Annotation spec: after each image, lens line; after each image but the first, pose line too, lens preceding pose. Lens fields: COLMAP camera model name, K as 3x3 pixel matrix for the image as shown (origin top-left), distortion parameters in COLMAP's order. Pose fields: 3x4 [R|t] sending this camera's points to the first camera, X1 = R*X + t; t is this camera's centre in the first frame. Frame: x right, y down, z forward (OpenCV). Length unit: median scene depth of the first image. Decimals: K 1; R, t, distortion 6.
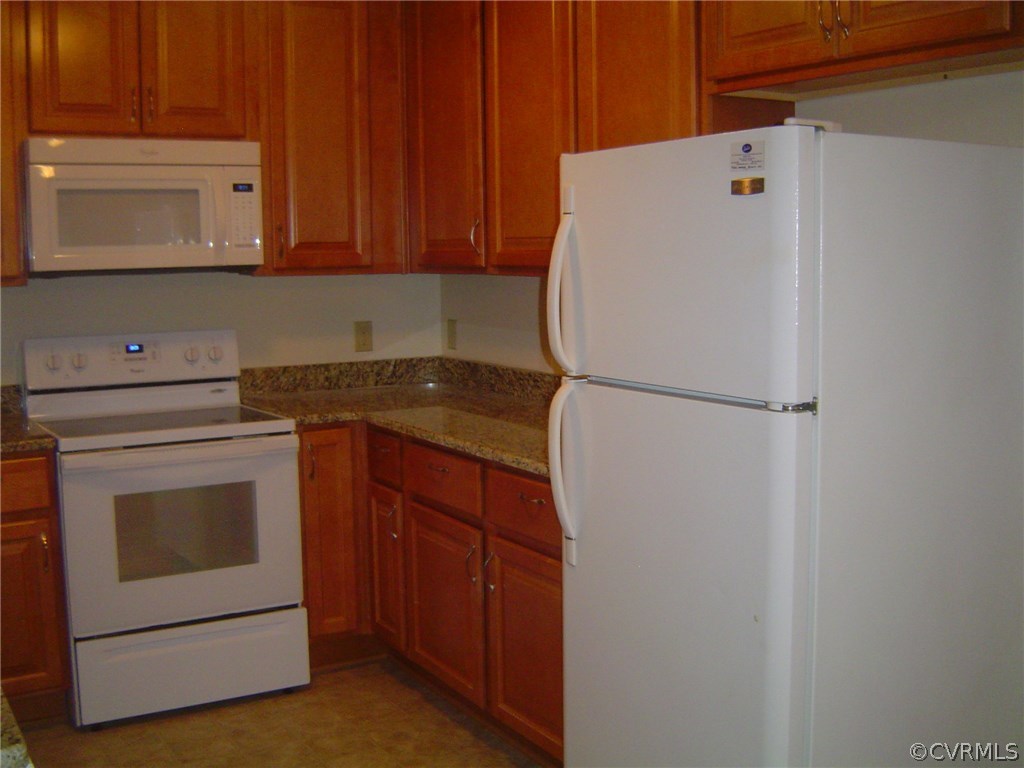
lens RADIAL K [[1158.6, 0, 512.0], [0, 1158.6, 384.0], [0, 0, 1]] dist [-0.148629, -0.016596]
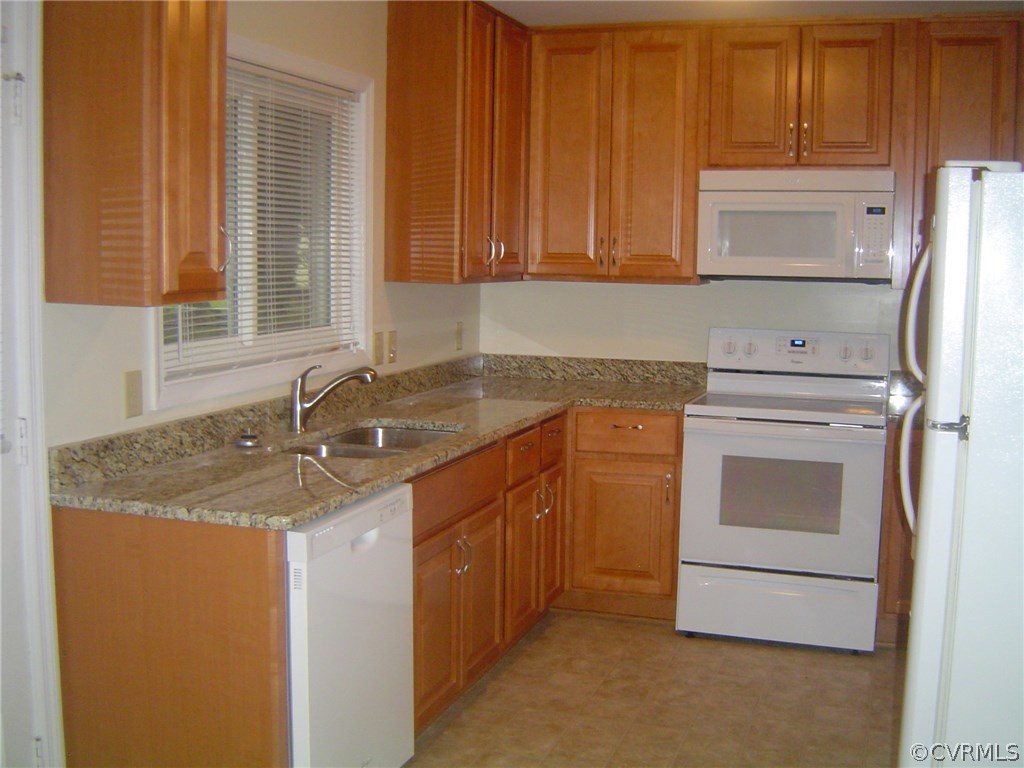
lens RADIAL K [[1158.6, 0, 512.0], [0, 1158.6, 384.0], [0, 0, 1]] dist [-0.148629, -0.016596]
pose [[0.635281, 0.105377, -0.765058, 0.446654], [-0.108002, 0.993034, 0.047096, -0.014142], [0.764692, 0.052709, 0.642237, -0.002419]]
